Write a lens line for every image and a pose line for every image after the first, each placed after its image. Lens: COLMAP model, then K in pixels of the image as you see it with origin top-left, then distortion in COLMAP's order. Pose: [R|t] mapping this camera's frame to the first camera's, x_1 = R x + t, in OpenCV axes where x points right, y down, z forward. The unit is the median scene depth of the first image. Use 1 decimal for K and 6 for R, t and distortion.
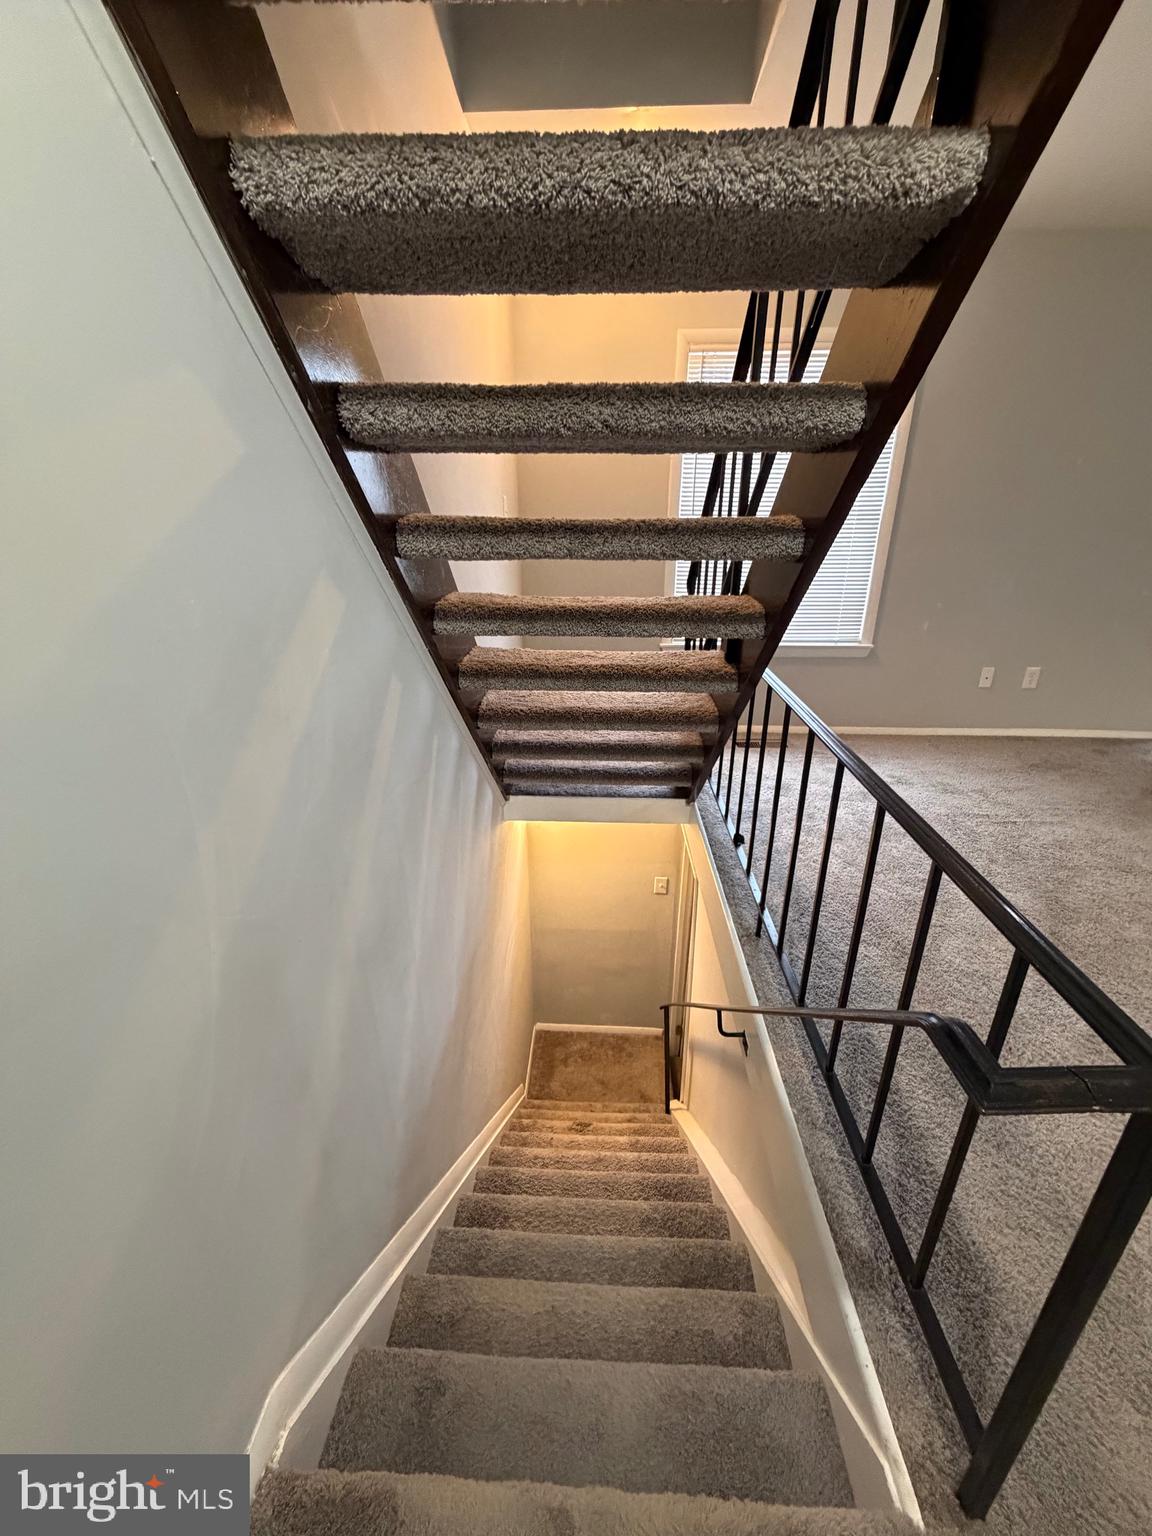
lens RADIAL K [[611.8, 0, 576.5], [0, 611.8, 765.3], [0, 0, 1]] dist [-0.001087, 0.000183]
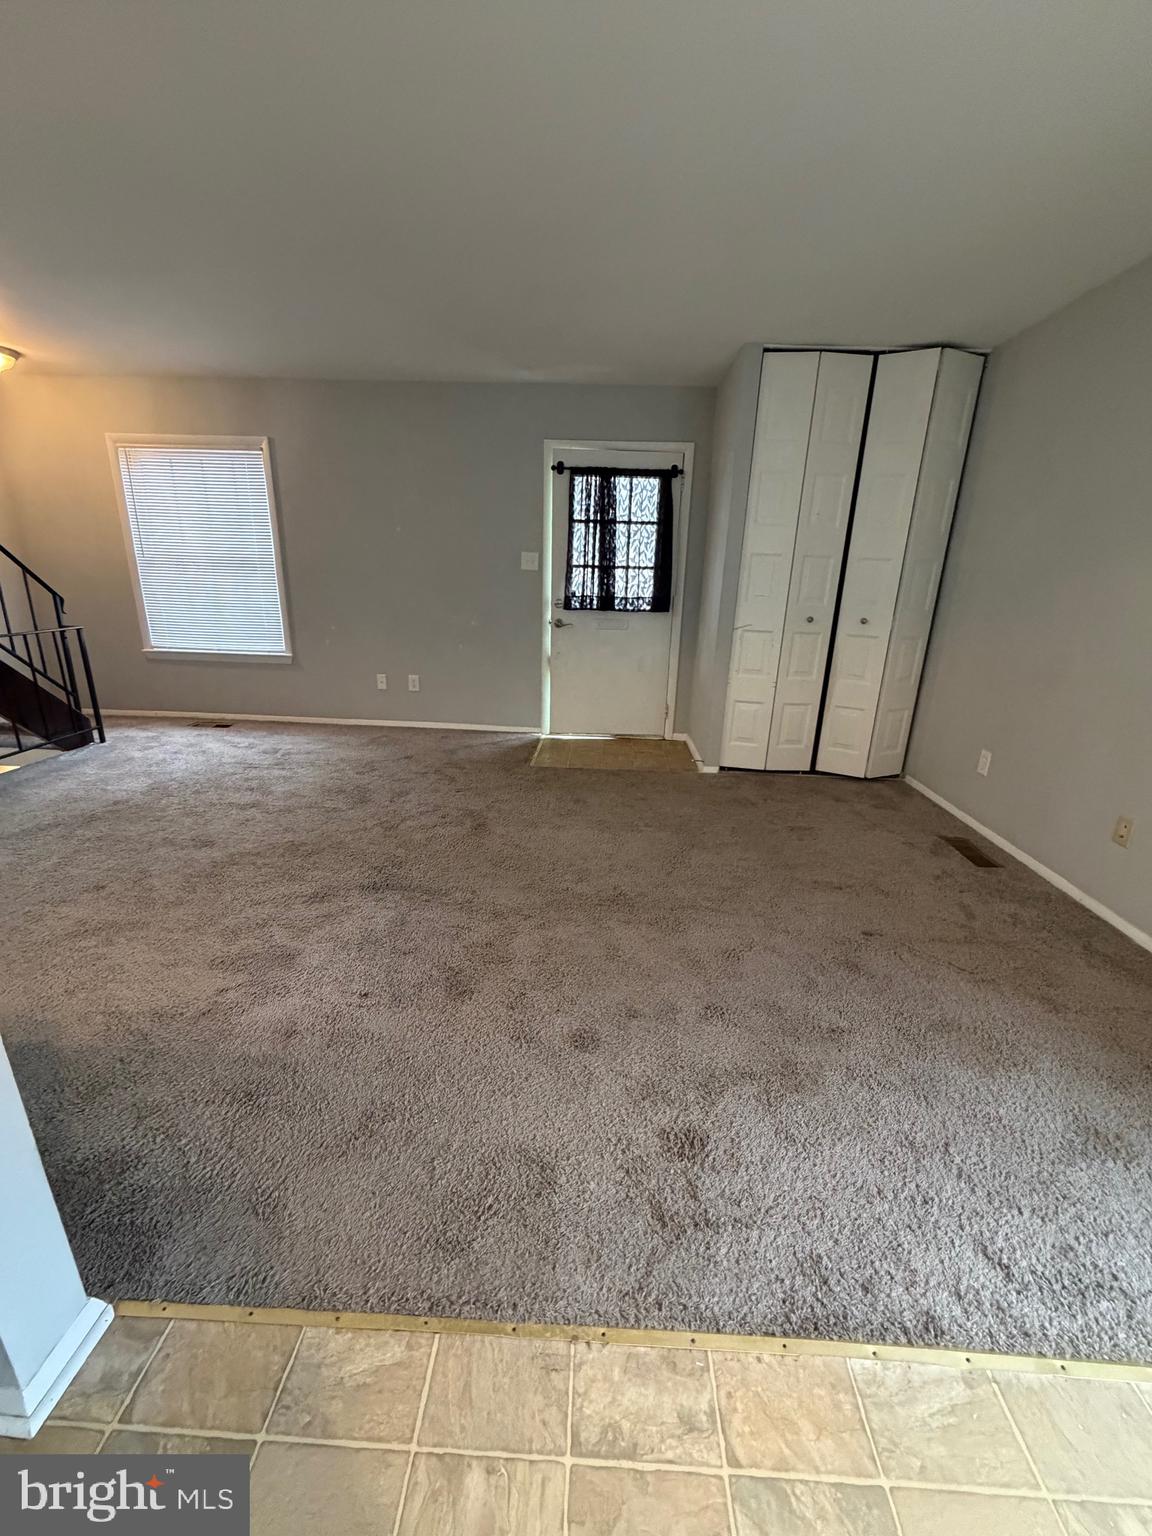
lens RADIAL K [[611.0, 0, 576.0], [0, 611.0, 768.0], [0, 0, 1]] dist [-0.001646, -0.000098]
pose [[0.999415, 0.034046, -0.003285, 1.260134], [-0.034197, 0.996555, -0.075561, 0.152026], [0.000701, 0.075629, 0.997136, -0.377275]]
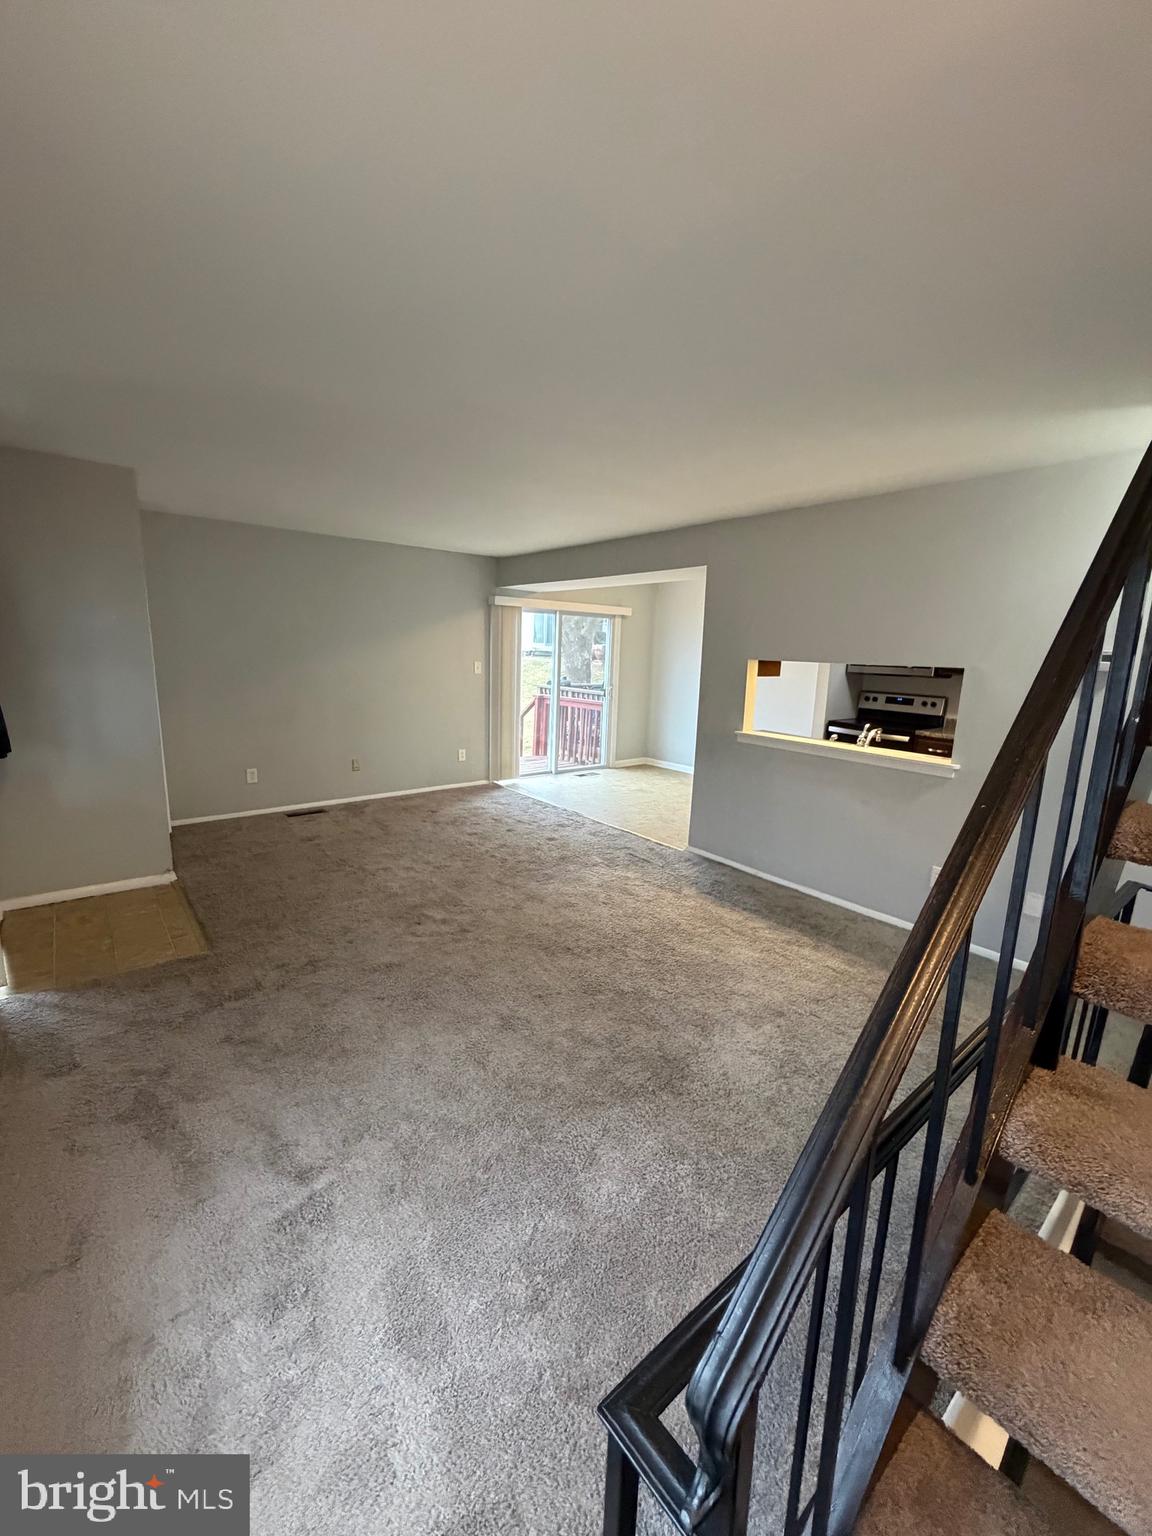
lens RADIAL K [[611.0, 0, 576.0], [0, 611.0, 768.0], [0, 0, 1]] dist [-0.001646, -0.000098]
pose [[-0.662632, -0.162156, 0.731180, 0.109565], [0.254046, 0.869733, 0.423113, -0.461143], [-0.704542, 0.466122, -0.535118, 0.895760]]
